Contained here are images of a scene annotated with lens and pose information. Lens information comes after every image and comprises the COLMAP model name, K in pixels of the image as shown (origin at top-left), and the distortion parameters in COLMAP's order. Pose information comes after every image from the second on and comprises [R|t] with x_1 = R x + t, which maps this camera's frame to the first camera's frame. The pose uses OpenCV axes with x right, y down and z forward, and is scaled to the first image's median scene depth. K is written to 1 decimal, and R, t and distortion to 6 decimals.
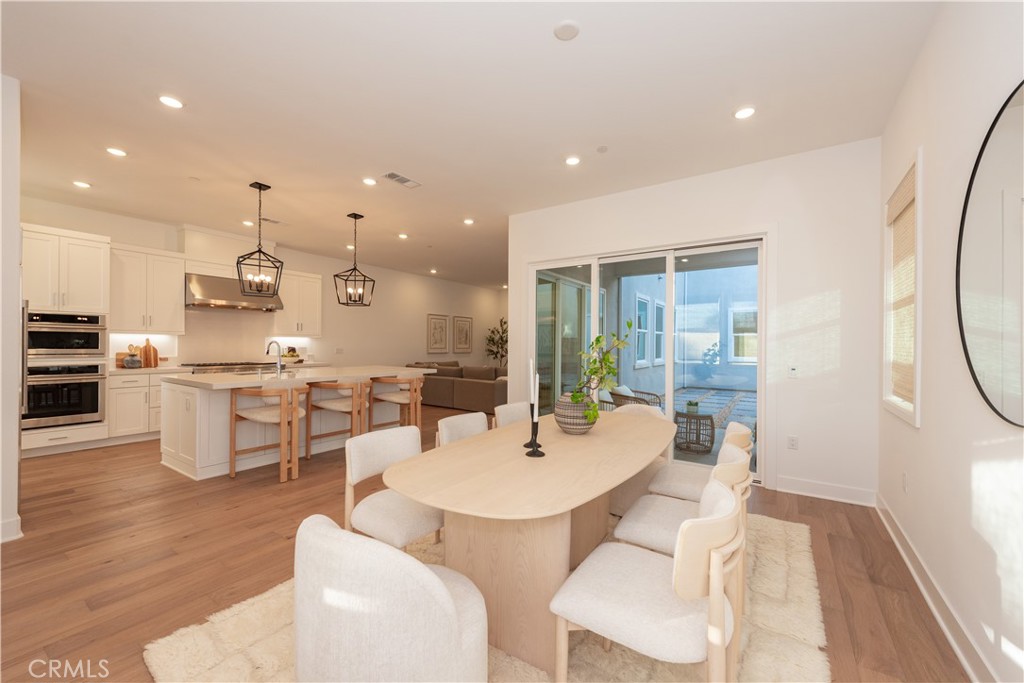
lens RADIAL K [[397.7, 0, 514.7], [0, 397.7, 343.6], [0, 0, 1]] dist [0.008706, -0.000332]
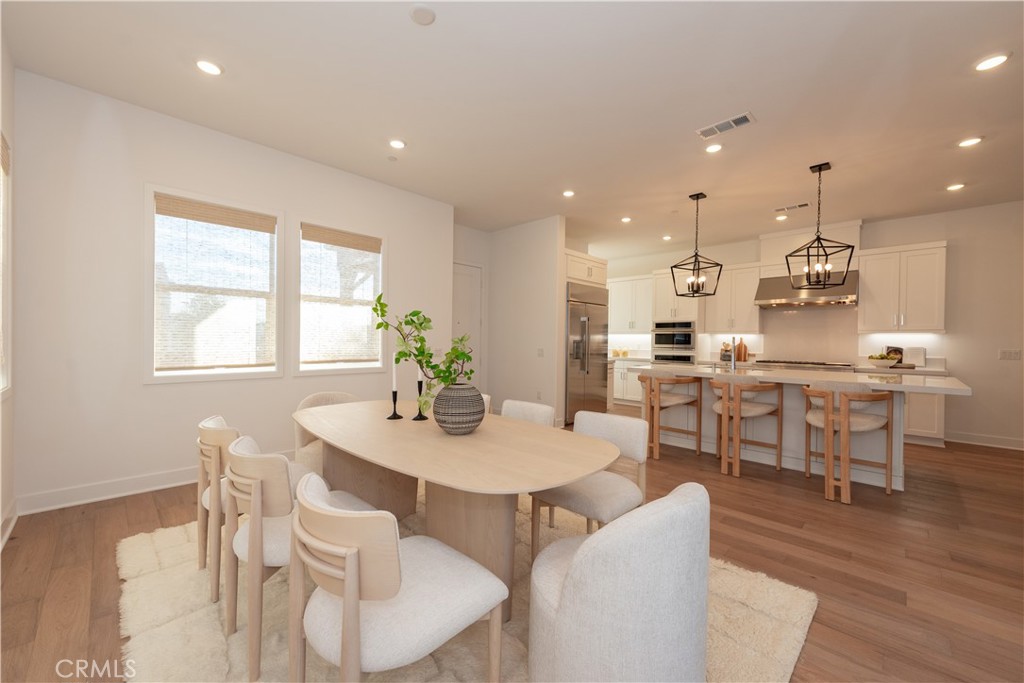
lens RADIAL K [[397.7, 0, 514.7], [0, 397.7, 343.6], [0, 0, 1]] dist [0.008706, -0.000332]
pose [[-0.180796, -0.003659, -0.983514, 0.395652], [-0.012095, 0.999926, -0.001496, 0.015006], [0.983446, 0.011626, -0.180827, 0.522342]]
